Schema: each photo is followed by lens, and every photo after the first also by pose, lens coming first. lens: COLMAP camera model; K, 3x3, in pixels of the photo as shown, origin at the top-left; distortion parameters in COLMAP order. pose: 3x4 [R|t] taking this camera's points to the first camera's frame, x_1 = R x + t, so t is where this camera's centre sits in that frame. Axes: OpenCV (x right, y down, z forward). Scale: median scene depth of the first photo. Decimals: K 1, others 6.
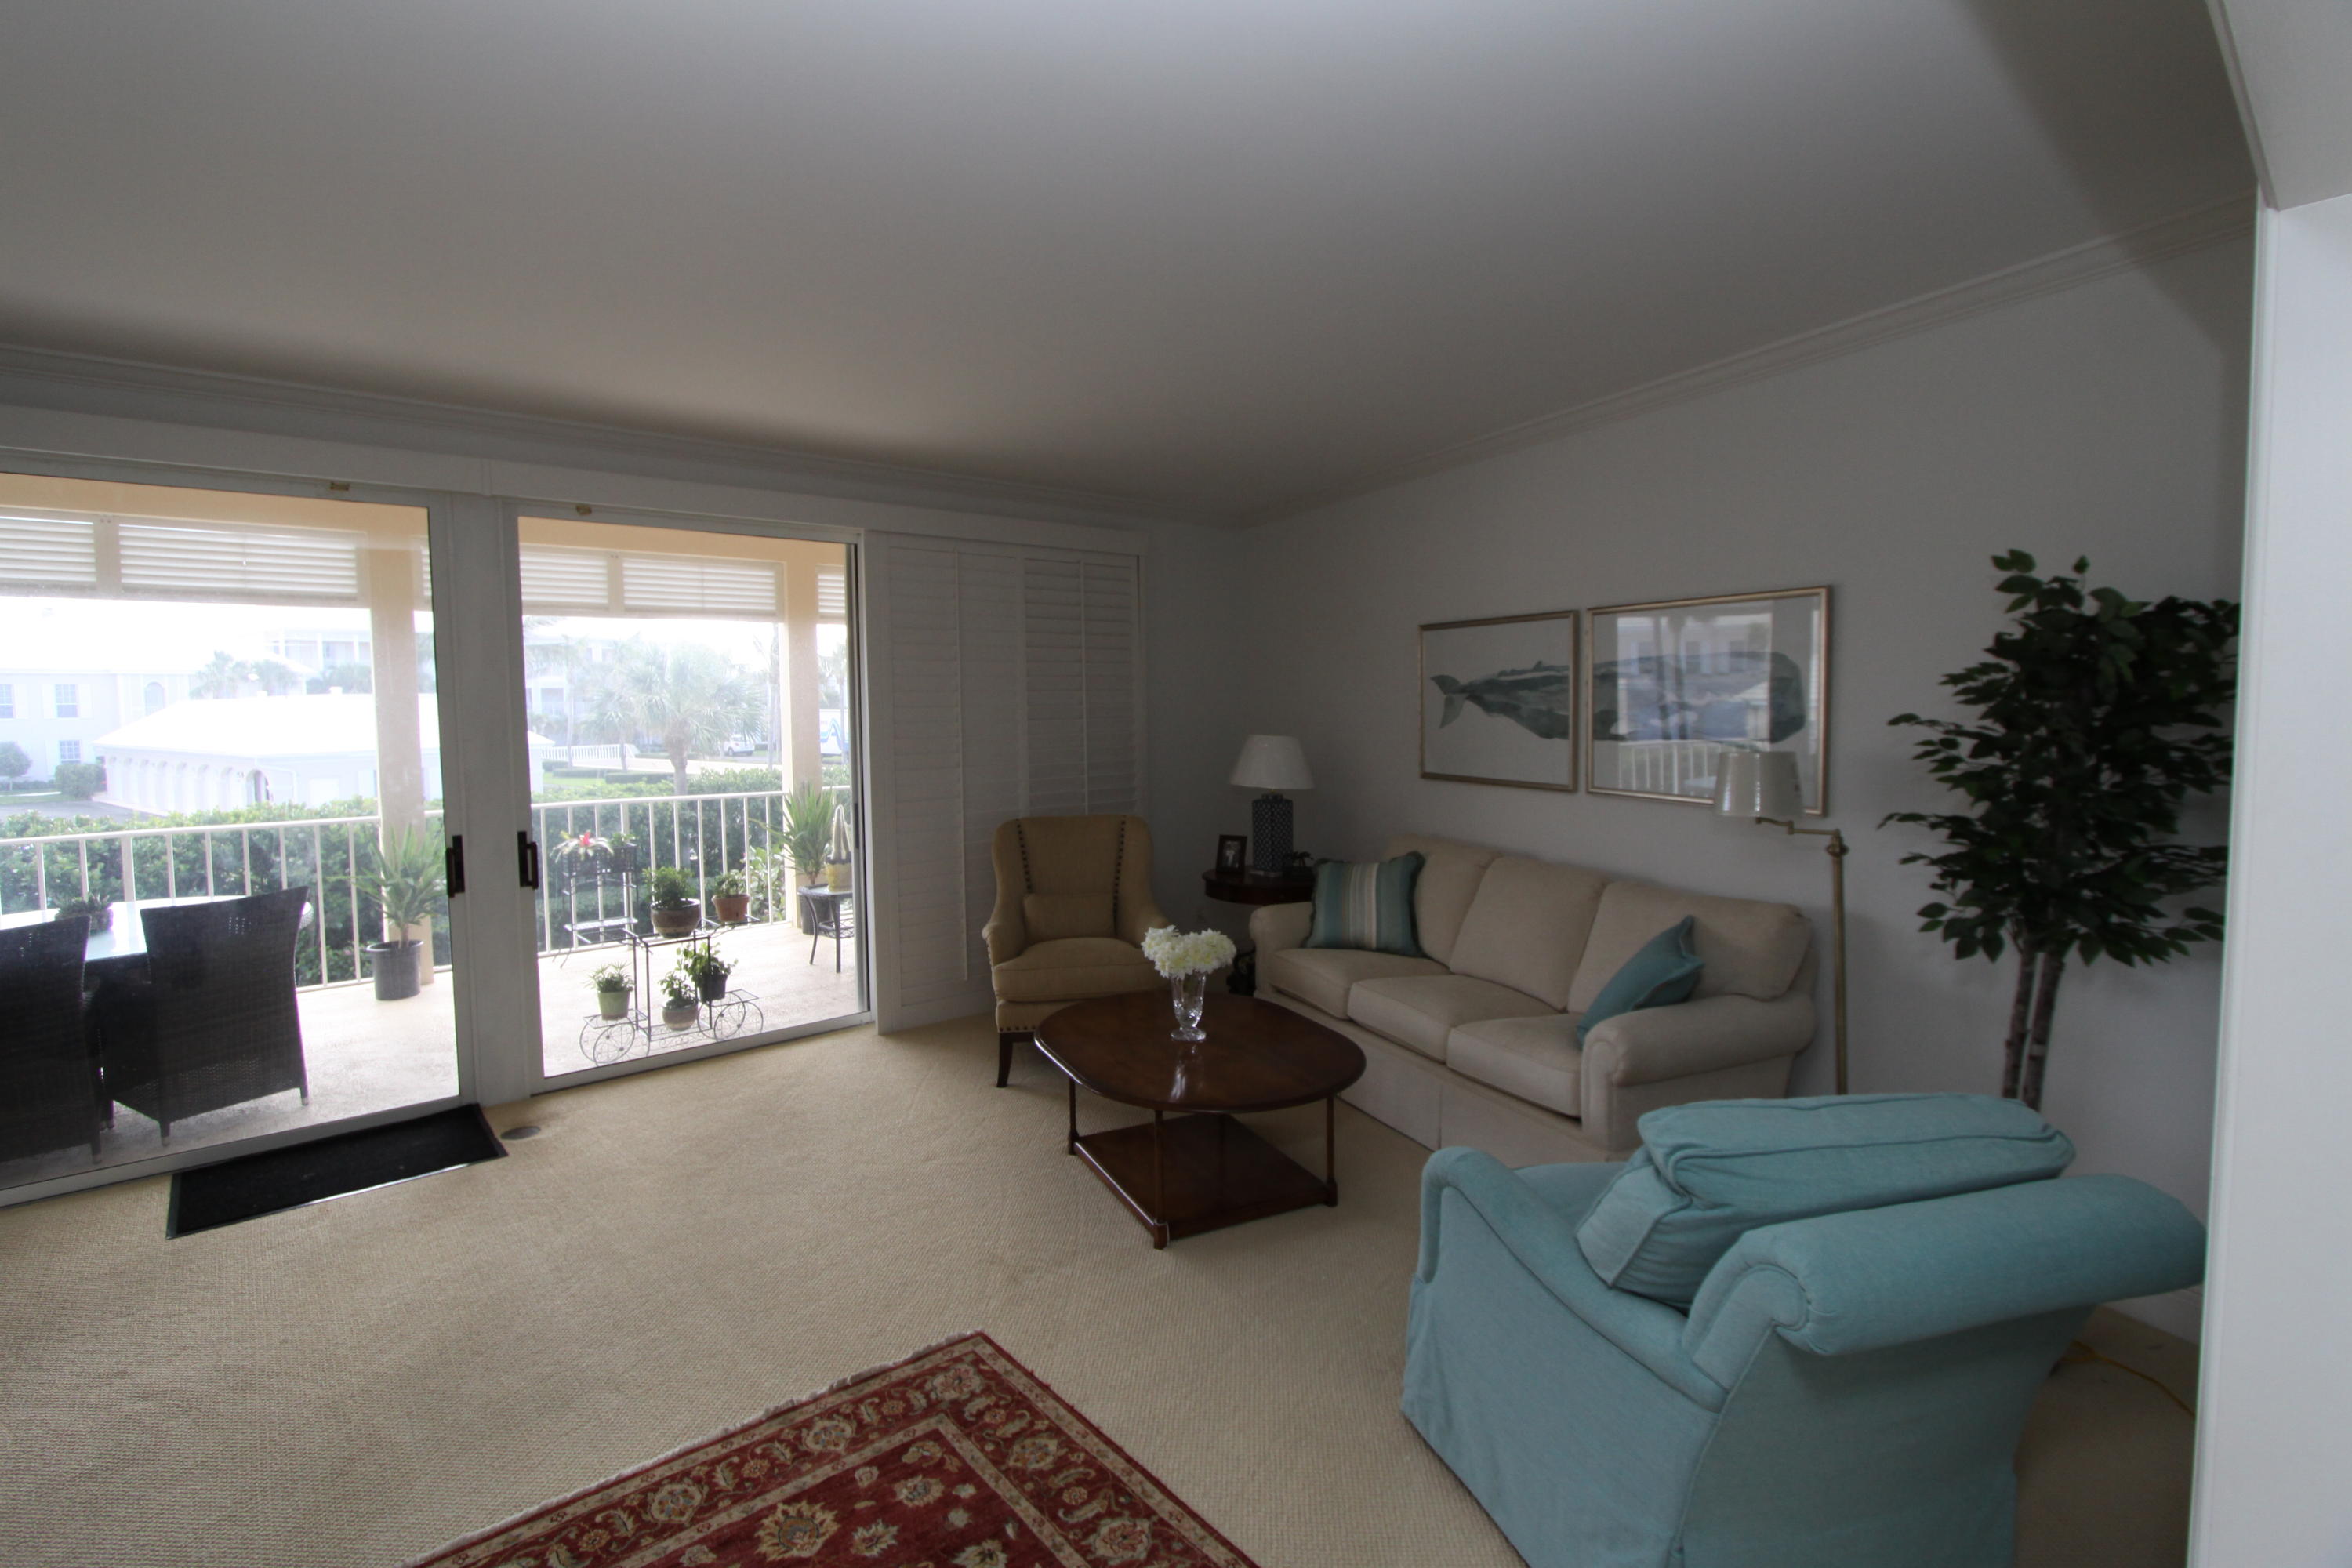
lens RADIAL K [[1074.6, 0, 1139.8], [0, 1074.6, 762.1], [0, 0, 1]] dist [-0.021084, -0.000009]
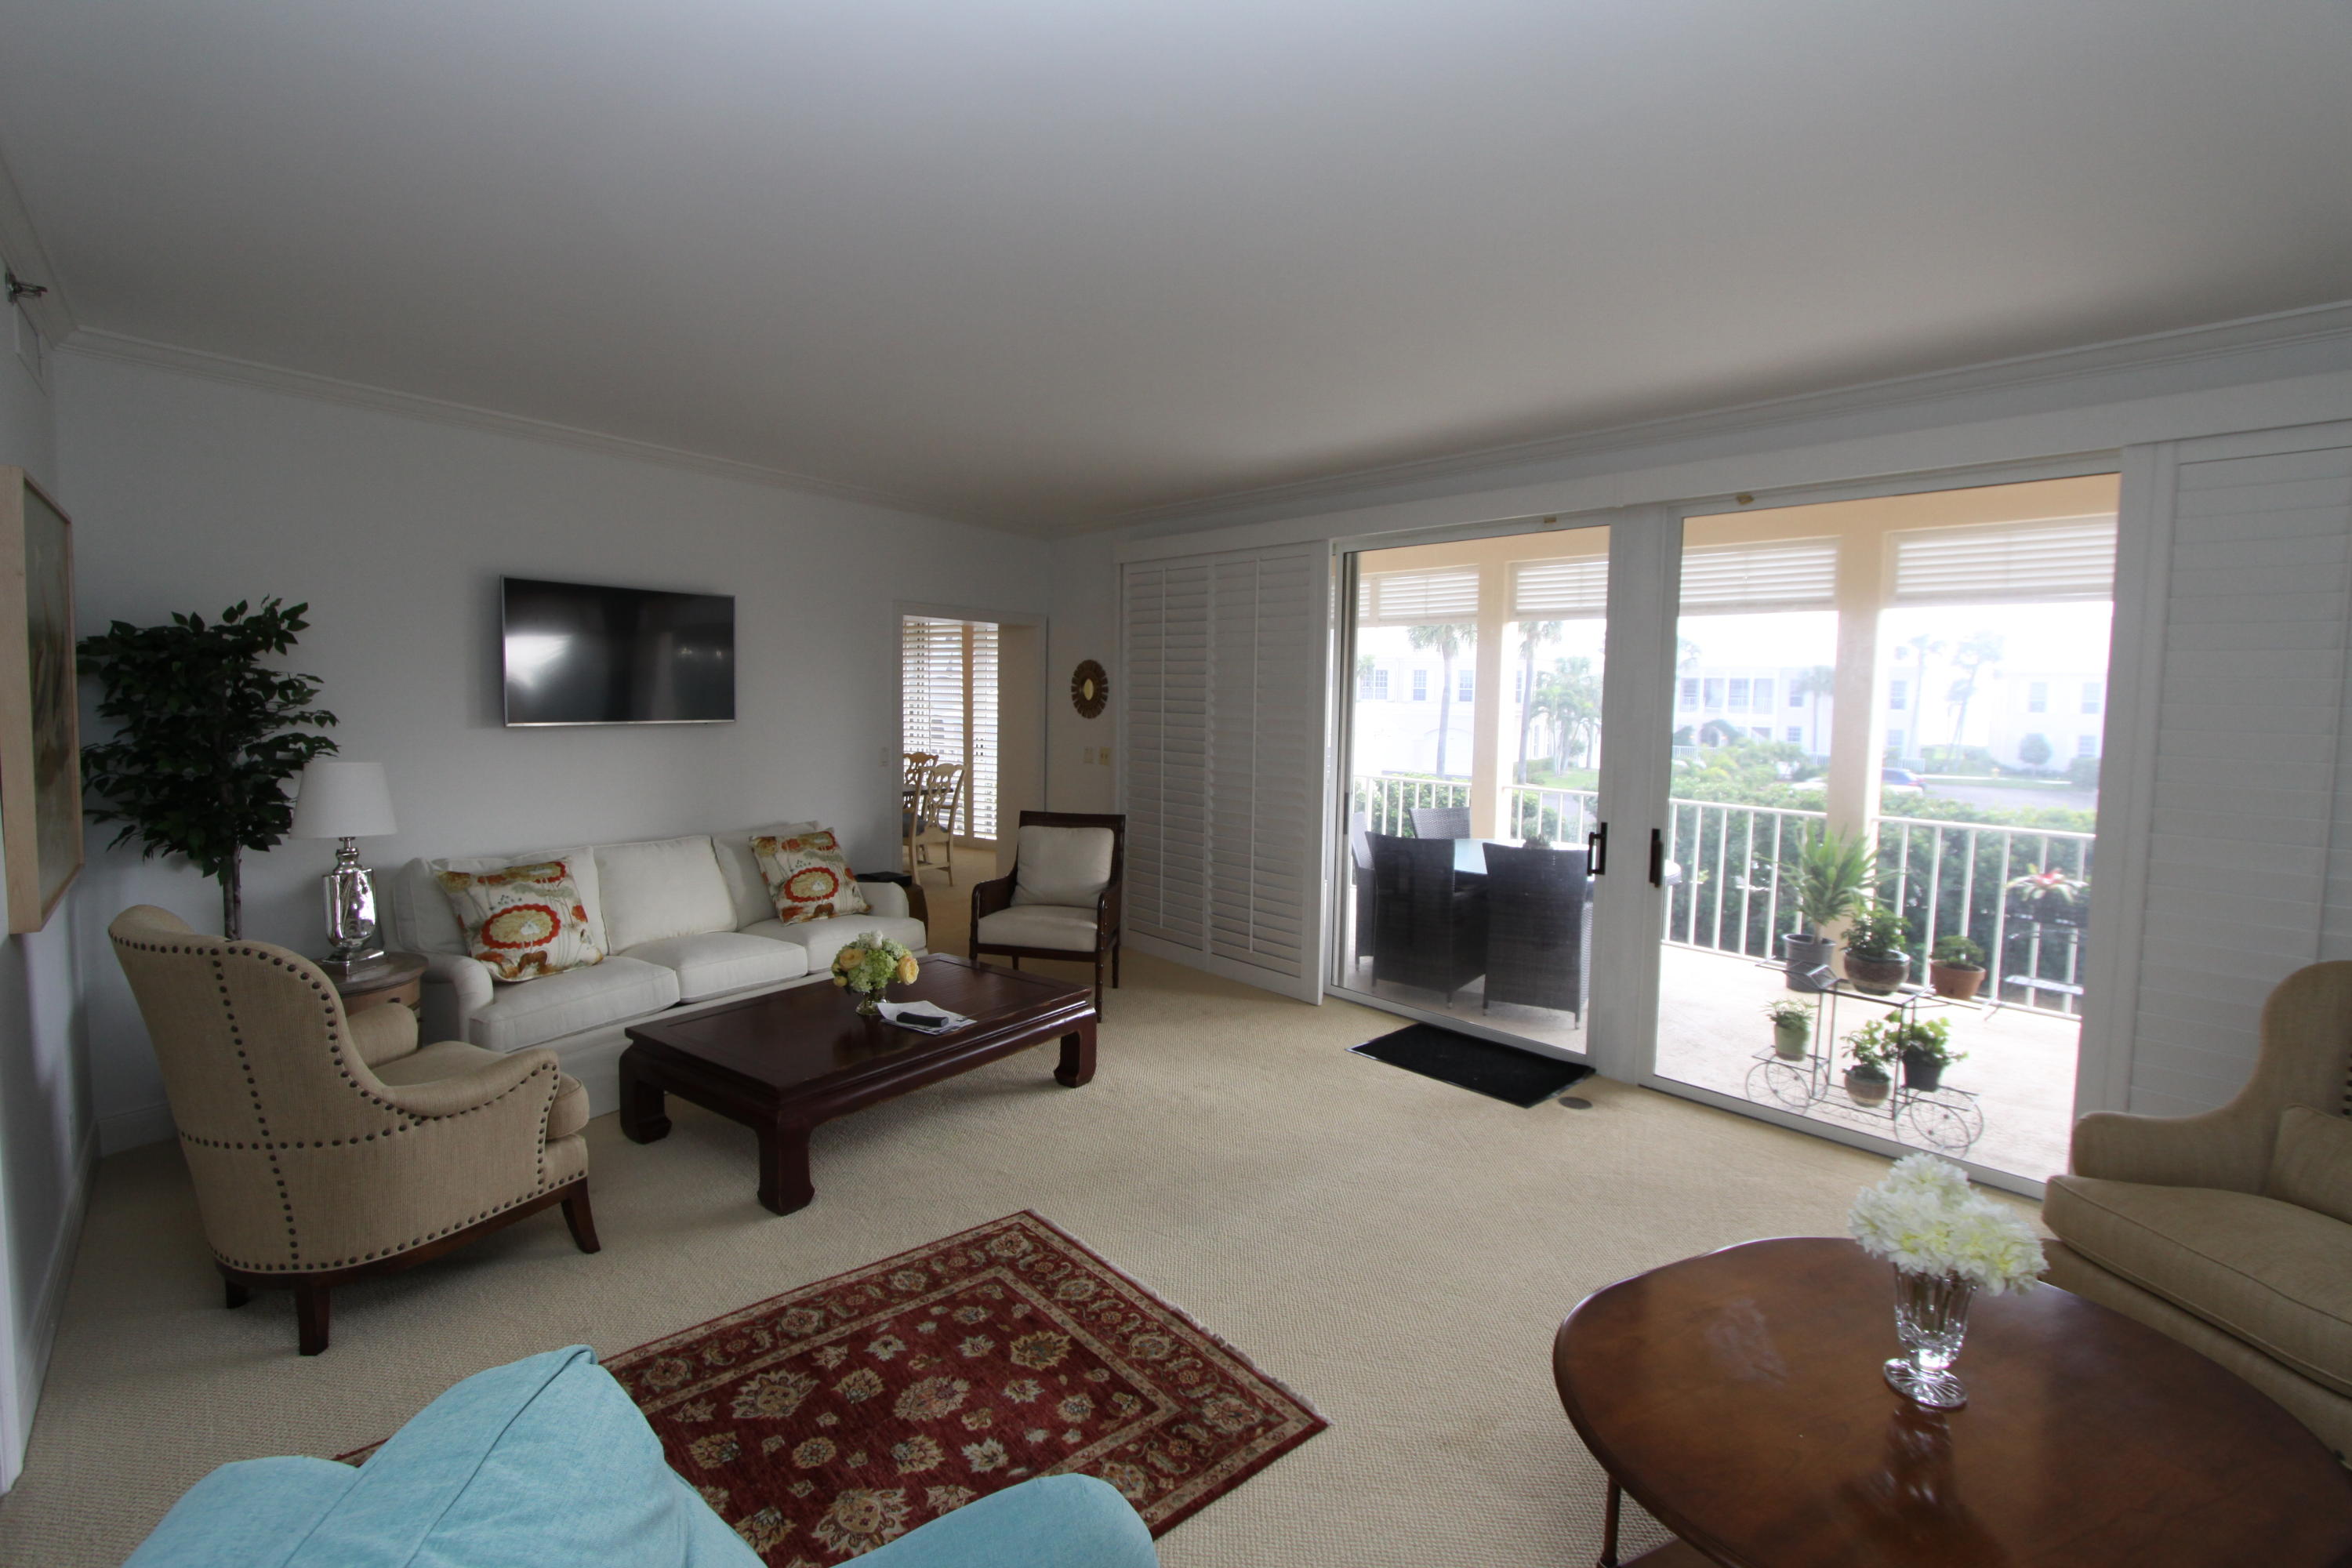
lens RADIAL K [[1079.7, 0, 1180.2], [0, 1079.7, 762.4], [0, 0, 1]] dist [-0.001399, -0.000037]
pose [[0.030543, 0.080775, -0.996264, 0.456674], [-0.080998, 0.993651, 0.078080, -0.045216], [0.996246, 0.078311, 0.036892, 0.532368]]
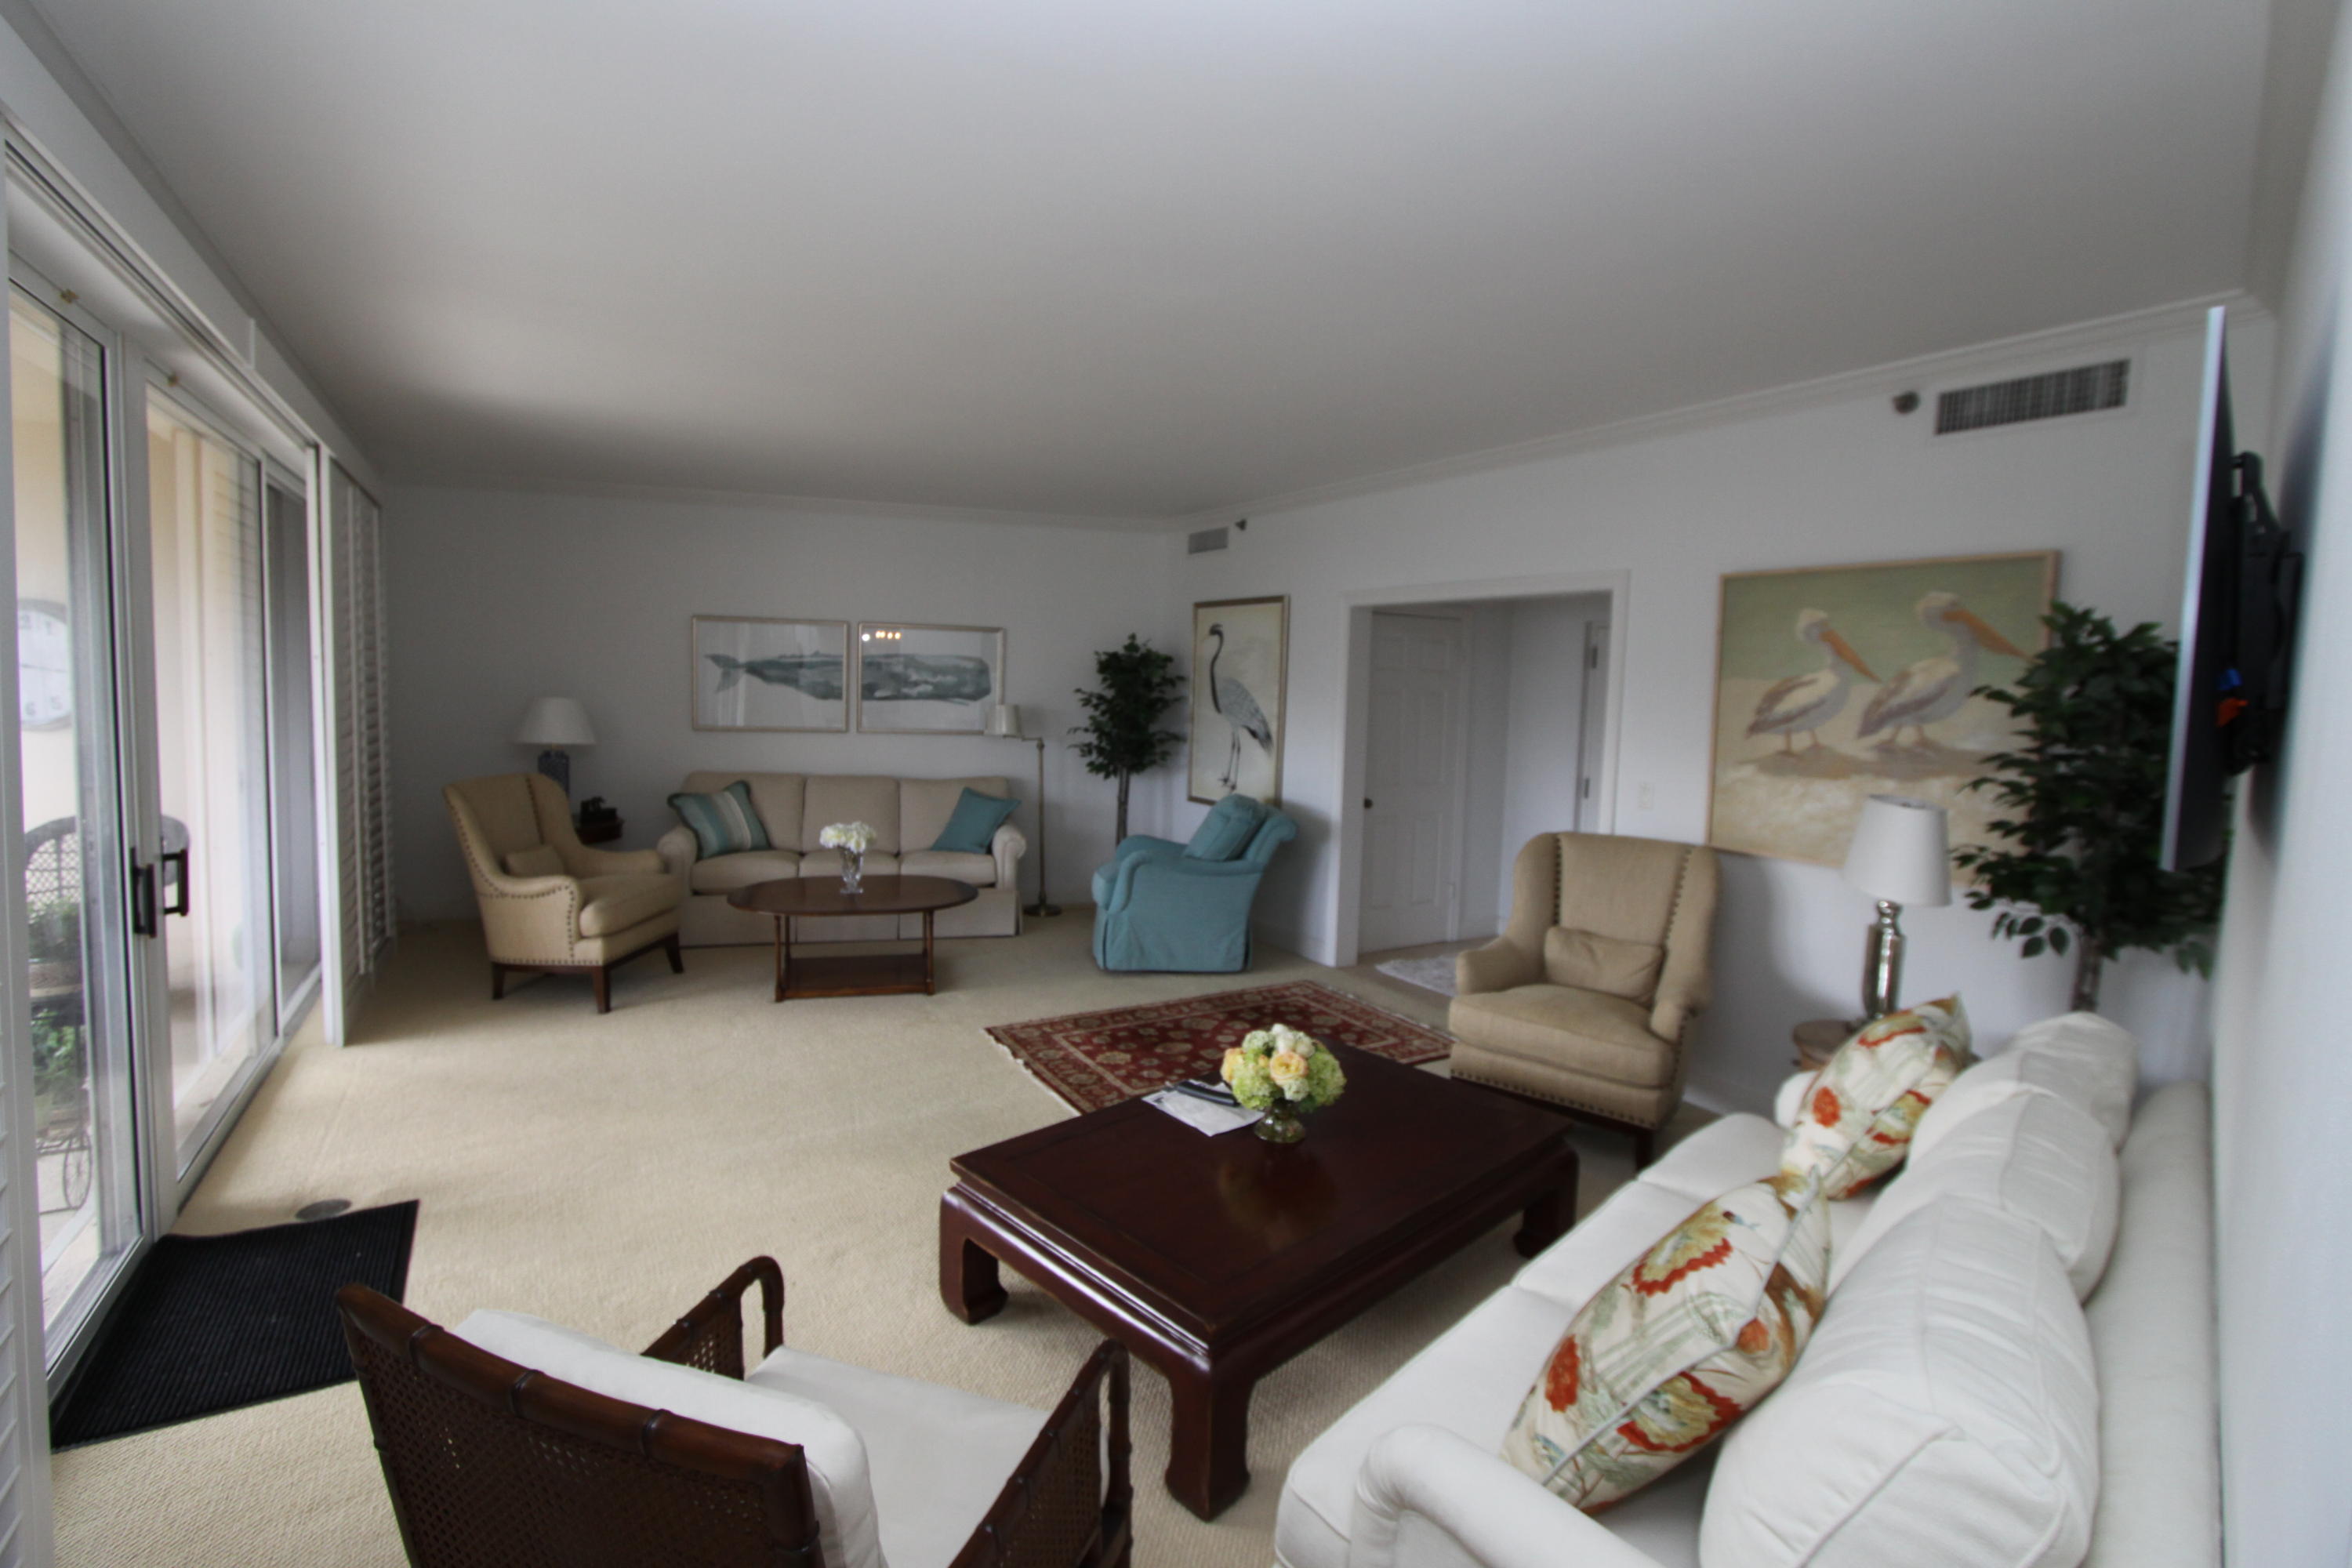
lens RADIAL K [[1079.7, 0, 1180.2], [0, 1079.7, 762.4], [0, 0, 1]] dist [-0.001399, -0.000037]
pose [[0.148162, -0.056444, 0.987351, -1.239702], [0.024851, 0.998267, 0.053339, -0.002183], [-0.988651, 0.016633, 0.149308, 0.259510]]
